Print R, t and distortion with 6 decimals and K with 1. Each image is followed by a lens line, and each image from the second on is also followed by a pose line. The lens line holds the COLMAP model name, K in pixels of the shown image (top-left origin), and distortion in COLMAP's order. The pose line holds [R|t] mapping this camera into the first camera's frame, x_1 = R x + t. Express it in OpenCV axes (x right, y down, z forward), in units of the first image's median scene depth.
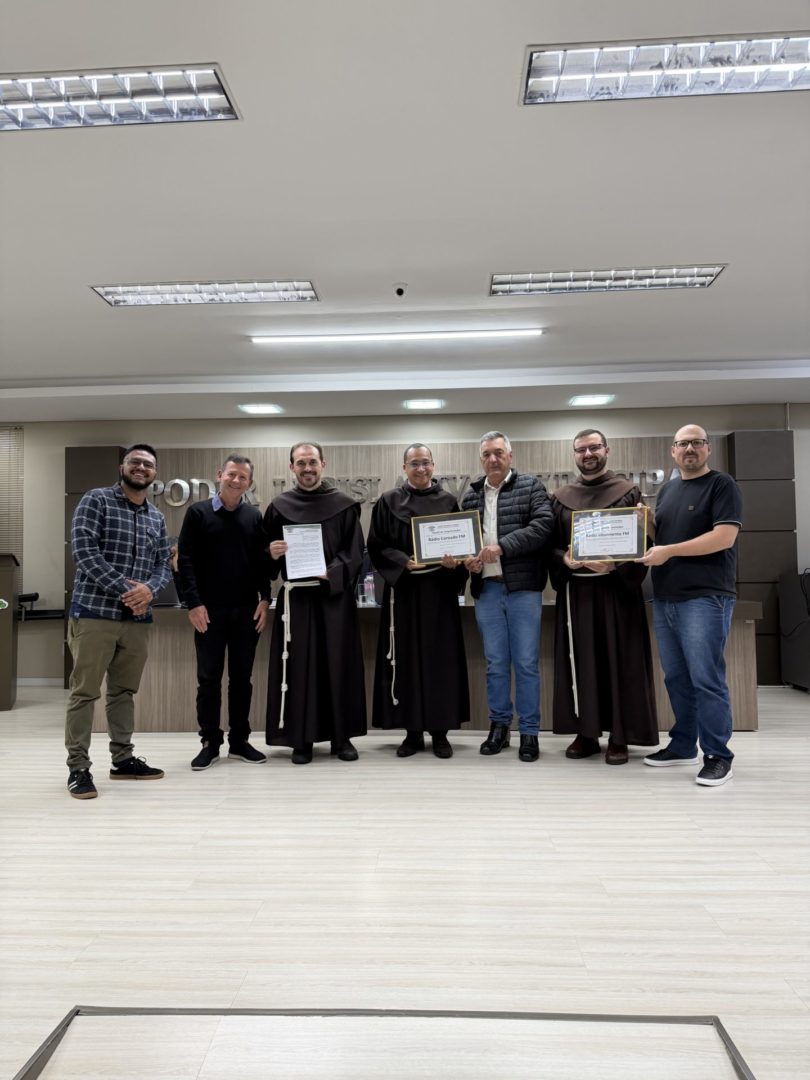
lens RADIAL K [[752.1, 0, 405.0], [0, 752.1, 540.0], [0, 0, 1]] dist [0.111404, -0.172408]
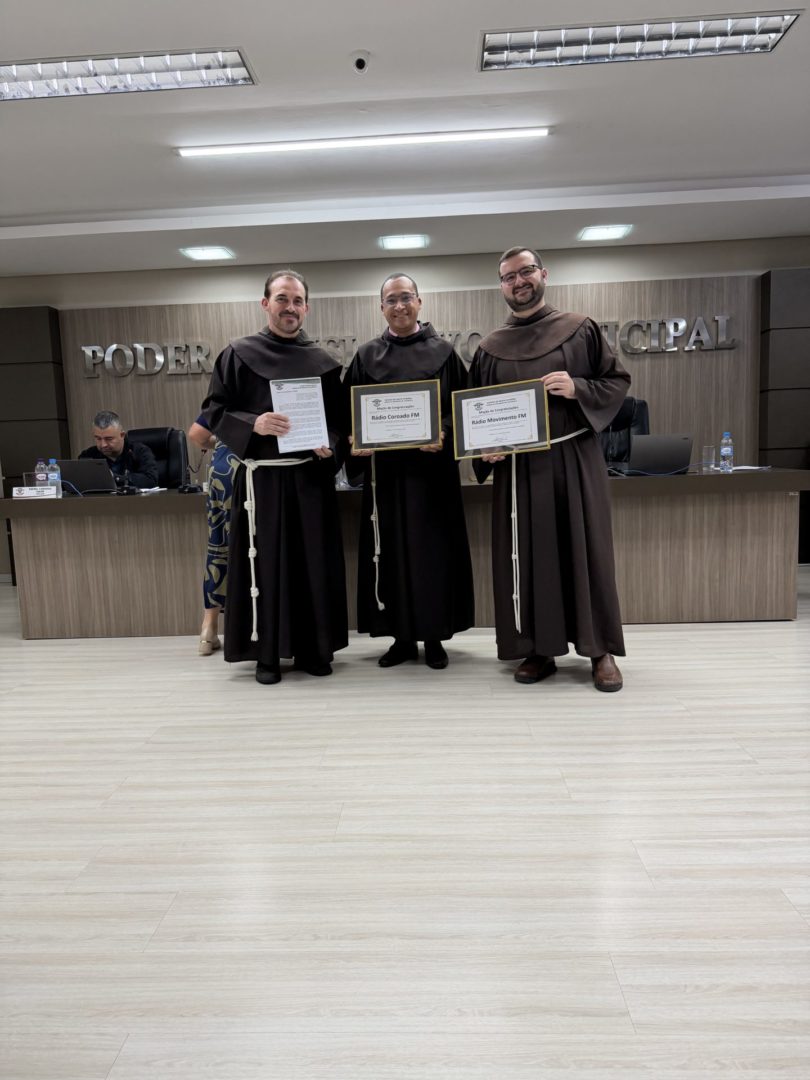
lens RADIAL K [[761.9, 0, 400.9], [0, 761.9, 540.6], [0, 0, 1]] dist [0.004979, -0.001187]
pose [[0.999700, -0.024463, 0.001283, 0.020037], [0.023947, 0.986958, 0.159188, 0.015245], [-0.005161, -0.159109, 0.987247, 0.184123]]
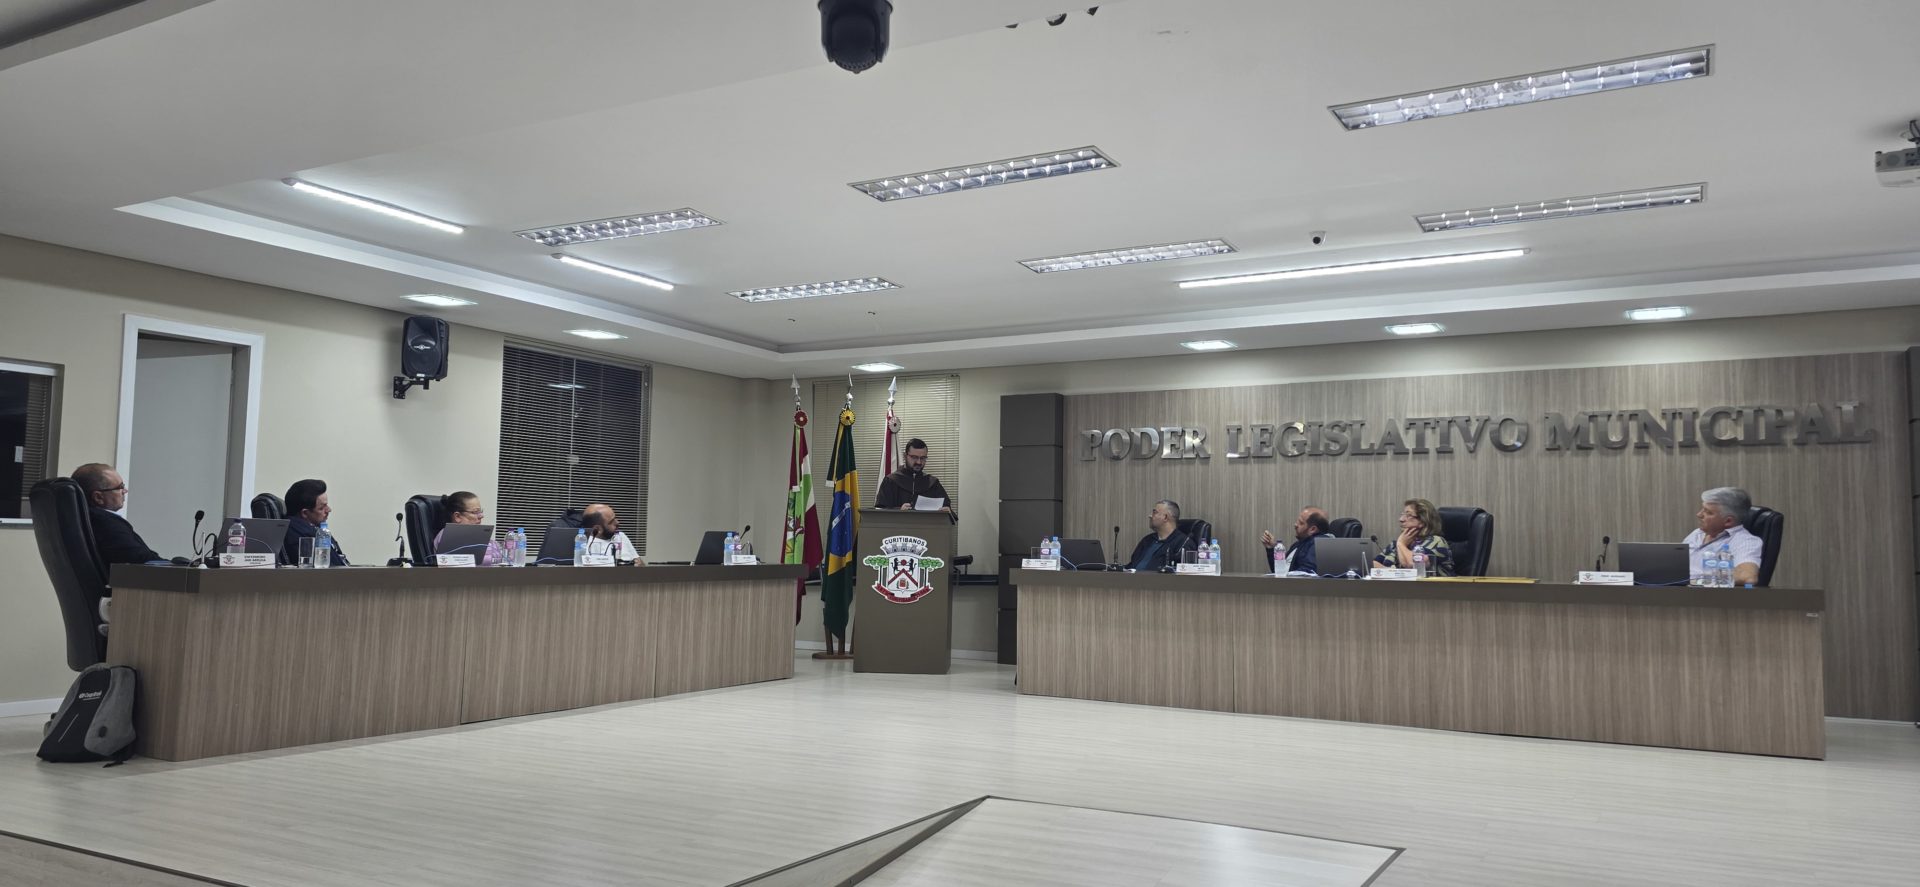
lens RADIAL K [[1282.1, 0, 954.0], [0, 1282.1, 442.9], [0, 0, 1]] dist [0.065442, -0.001450]
pose [[0.894630, -0.009354, -0.446709, 0.301281], [-0.010381, 0.999076, -0.041709, -0.001285], [0.446687, 0.041951, 0.893706, -0.622472]]
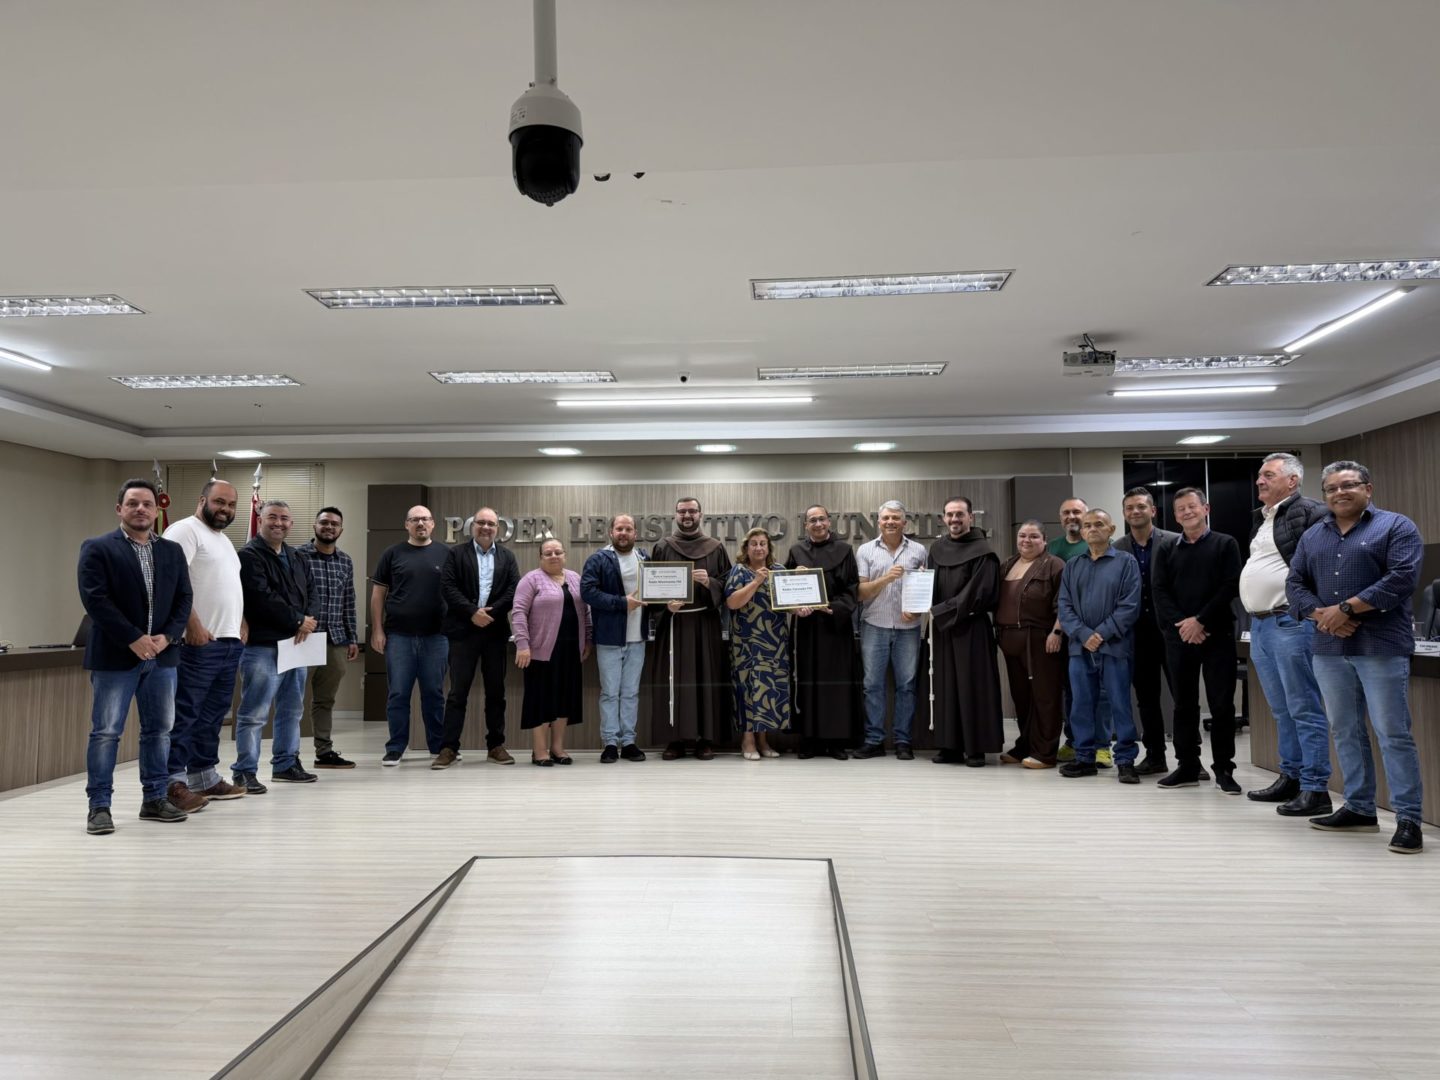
lens RADIAL K [[1002.8, 0, 718.9], [0, 1002.8, 543.9], [0, 0, 1]] dist [0.111404, -0.172408]
pose [[0.999936, 0.008354, -0.007645, 0.063221], [-0.008507, 0.999759, -0.020232, -0.029478], [0.007474, 0.020296, 0.999766, -0.590987]]
